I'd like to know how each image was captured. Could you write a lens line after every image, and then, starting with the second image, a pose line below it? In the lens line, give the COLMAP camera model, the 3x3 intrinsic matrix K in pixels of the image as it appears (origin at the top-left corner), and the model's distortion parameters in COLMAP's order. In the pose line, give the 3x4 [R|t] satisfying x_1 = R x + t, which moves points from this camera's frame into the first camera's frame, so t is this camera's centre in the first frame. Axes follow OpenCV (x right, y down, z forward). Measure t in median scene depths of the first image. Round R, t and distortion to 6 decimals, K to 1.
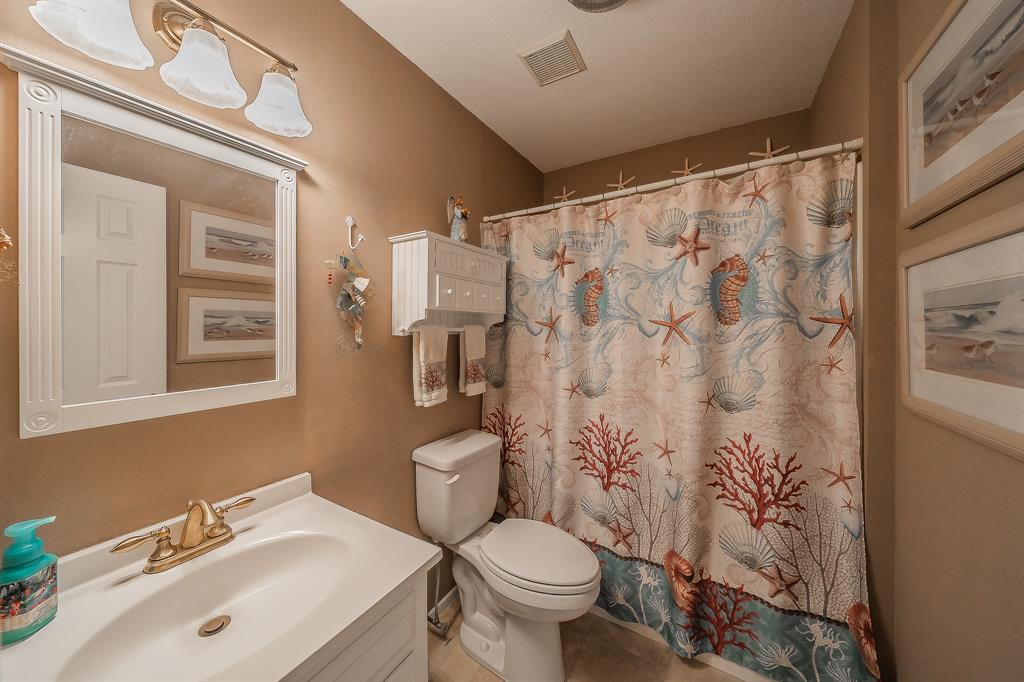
lens RADIAL K [[350.8, 0, 513.5], [0, 350.8, 331.5], [0, 0, 1]] dist [0.000074, 0.000089]
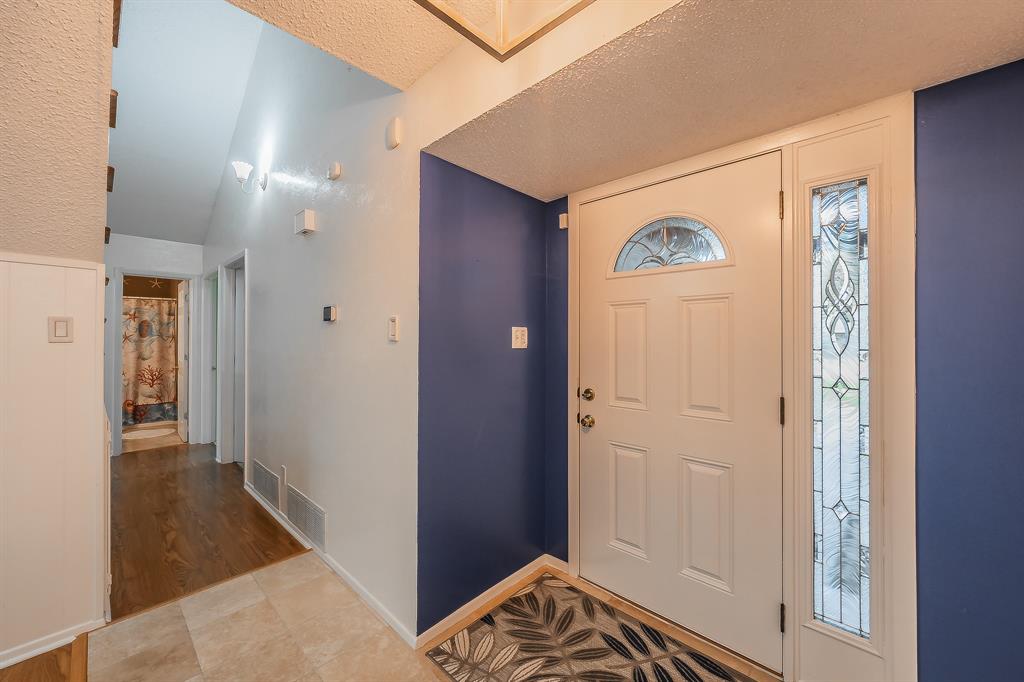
lens RADIAL K [[407.2, 0, 510.4], [0, 407.2, 334.1], [0, 0, 1]] dist [0.002179, 0.000106]
pose [[0.209442, 0.010995, 0.977759, -2.903333], [0.004884, 0.999913, -0.012291, 0.015767], [-0.977809, 0.007350, 0.209370, -3.846354]]
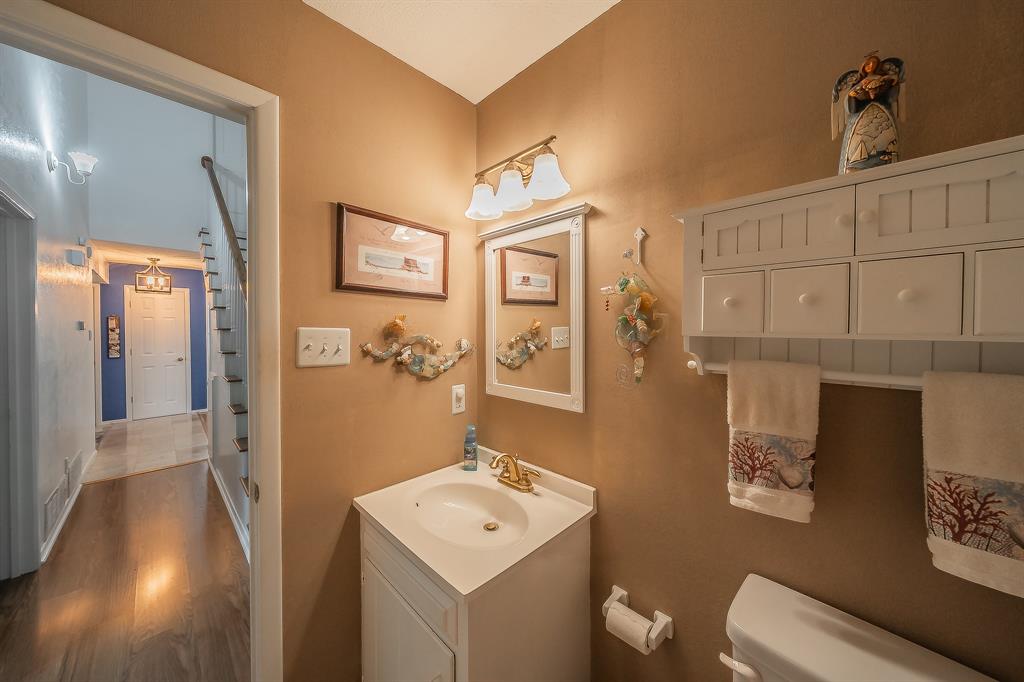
lens RADIAL K [[350.8, 0, 513.5], [0, 350.8, 333.8], [0, 0, 1]] dist [0.000074, 0.000089]
pose [[-0.243110, 0.021412, -0.969762, 1.198001], [-0.011032, 0.999631, 0.024837, -0.226188], [0.969936, 0.016736, -0.242784, 2.401871]]
